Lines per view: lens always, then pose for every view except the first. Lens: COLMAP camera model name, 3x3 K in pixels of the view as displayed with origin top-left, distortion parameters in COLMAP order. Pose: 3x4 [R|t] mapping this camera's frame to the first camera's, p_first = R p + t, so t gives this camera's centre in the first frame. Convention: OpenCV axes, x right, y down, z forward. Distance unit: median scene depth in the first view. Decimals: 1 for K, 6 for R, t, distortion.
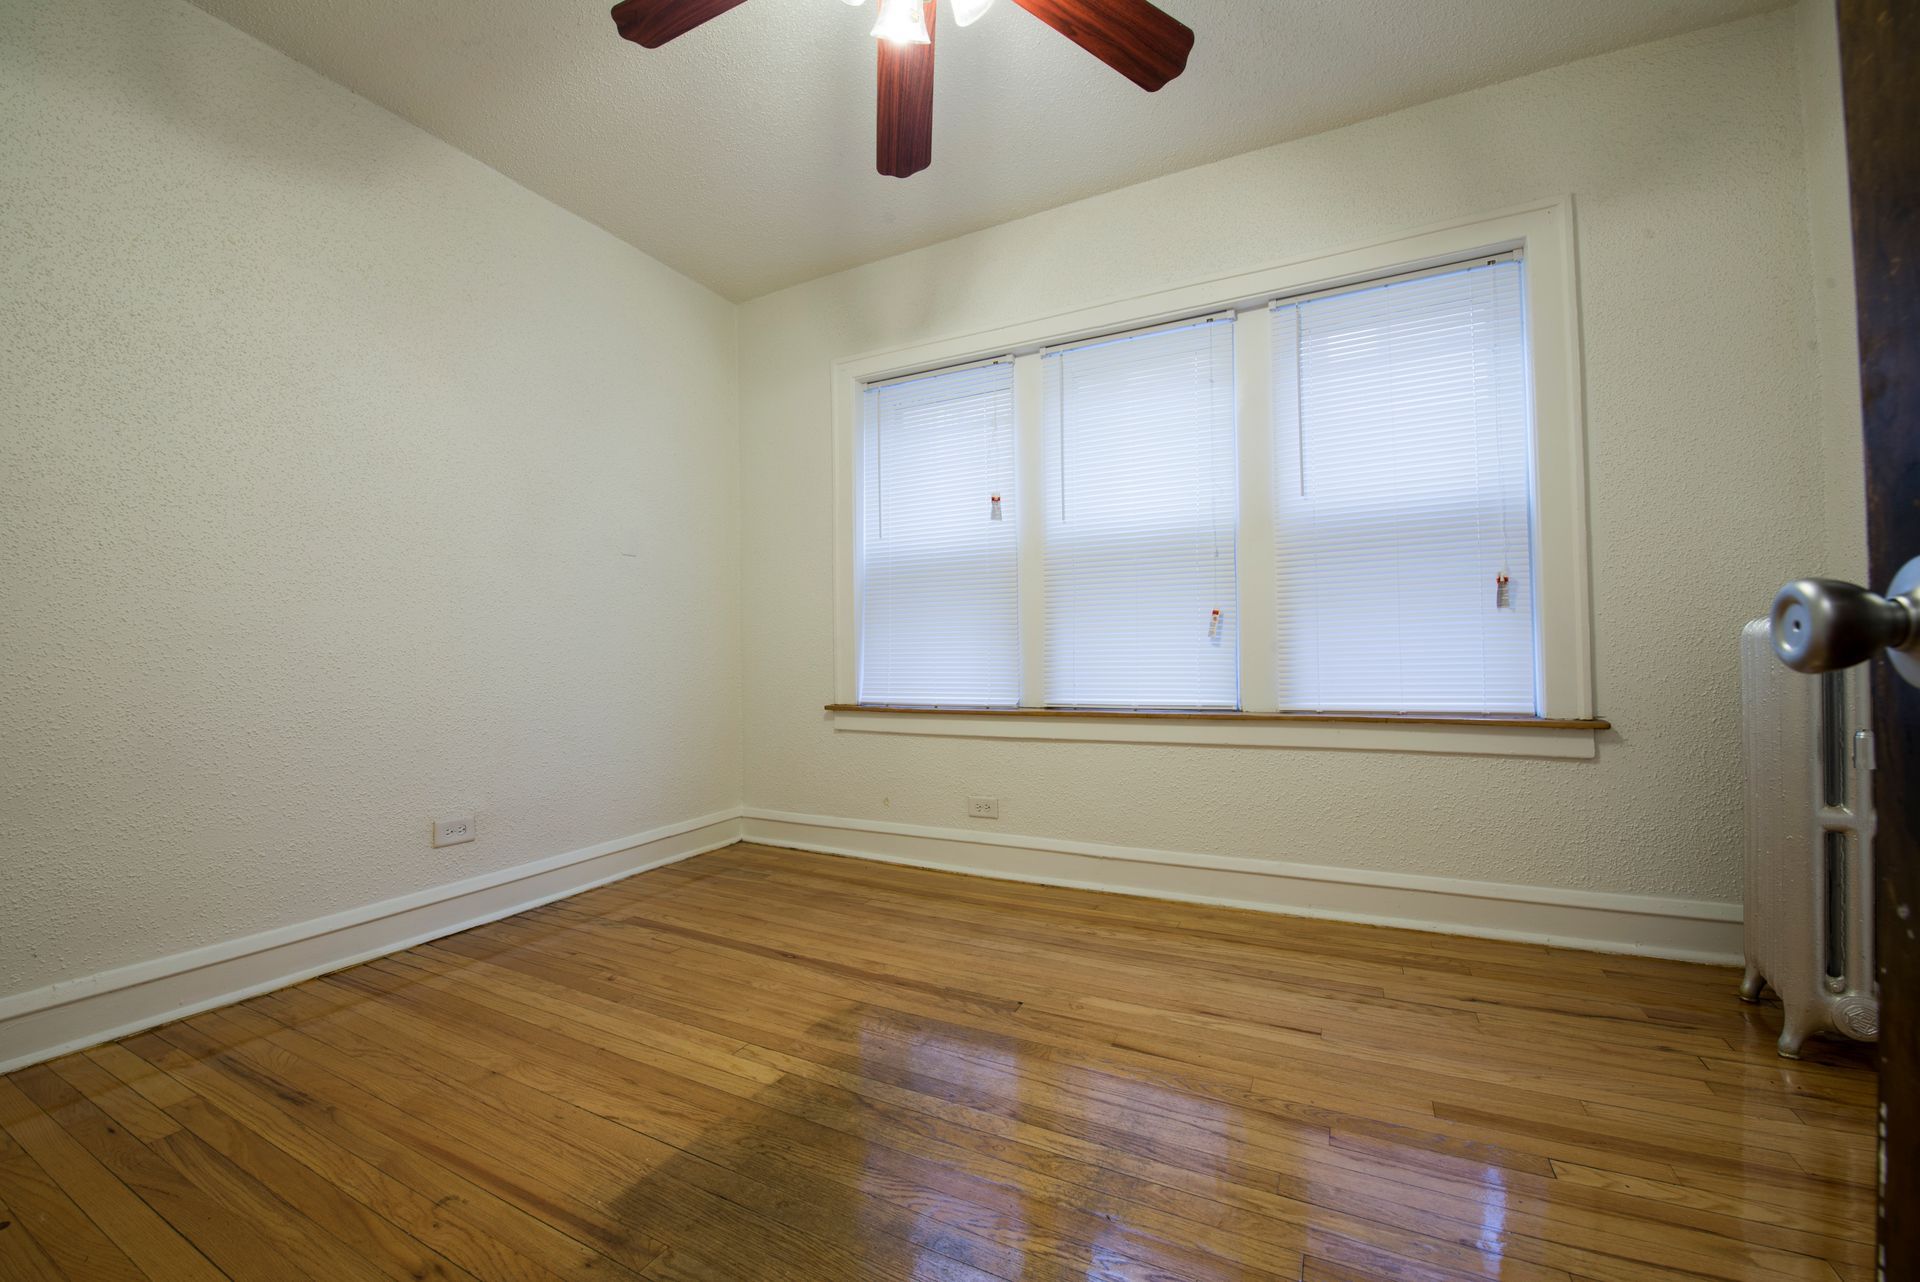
lens RADIAL K [[783.2, 0, 960.0], [0, 783.2, 641.0], [0, 0, 1]] dist [-0.009774, -0.000080]
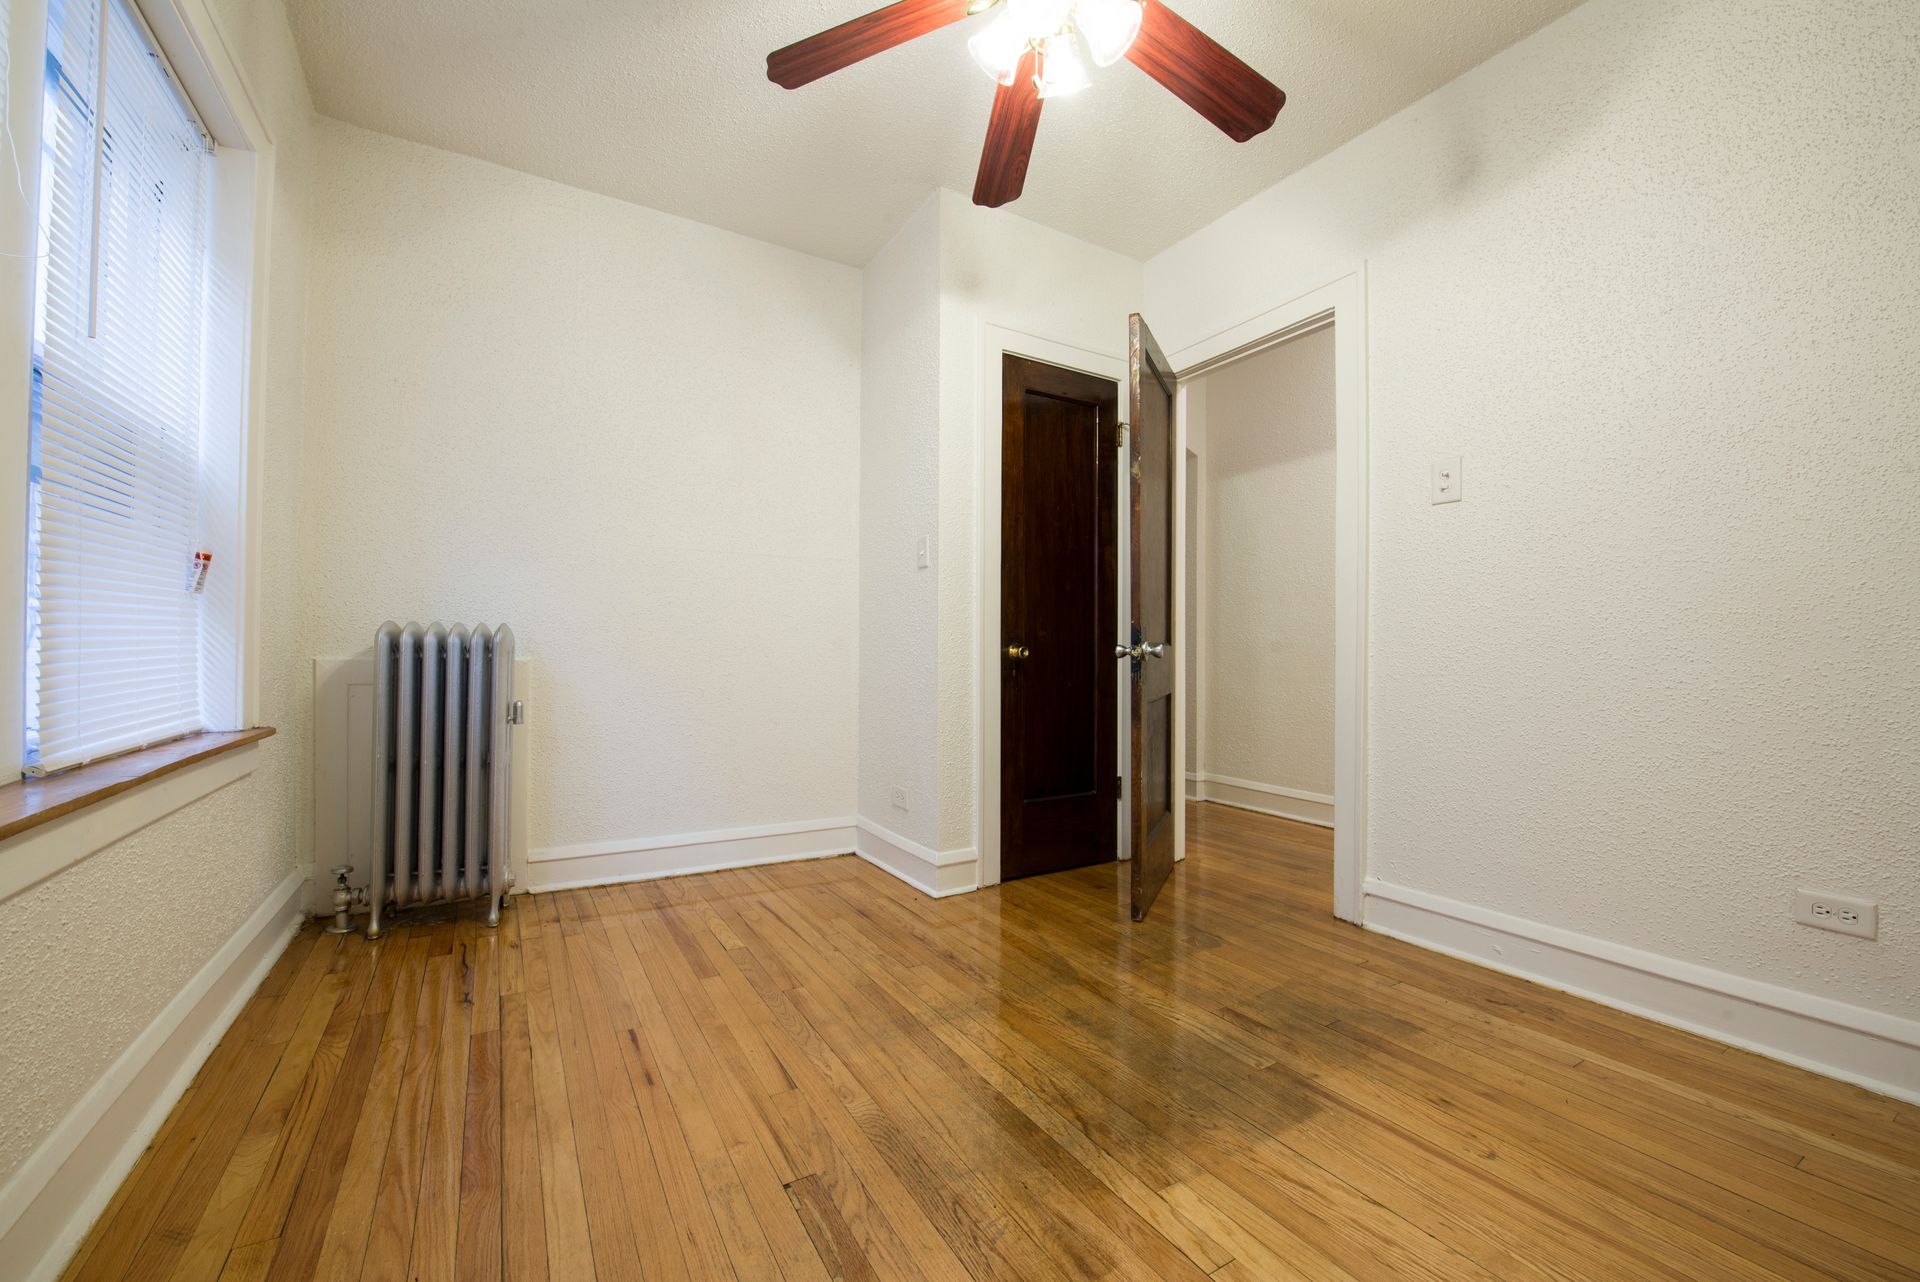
lens RADIAL K [[783.2, 0, 960.0], [0, 783.2, 641.0], [0, 0, 1]] dist [-0.009774, -0.000080]
pose [[-0.852925, 0.011783, 0.521900, -0.470093], [-0.006213, 0.999445, -0.032718, 0.035619], [-0.521996, -0.031149, -0.852379, 1.799108]]
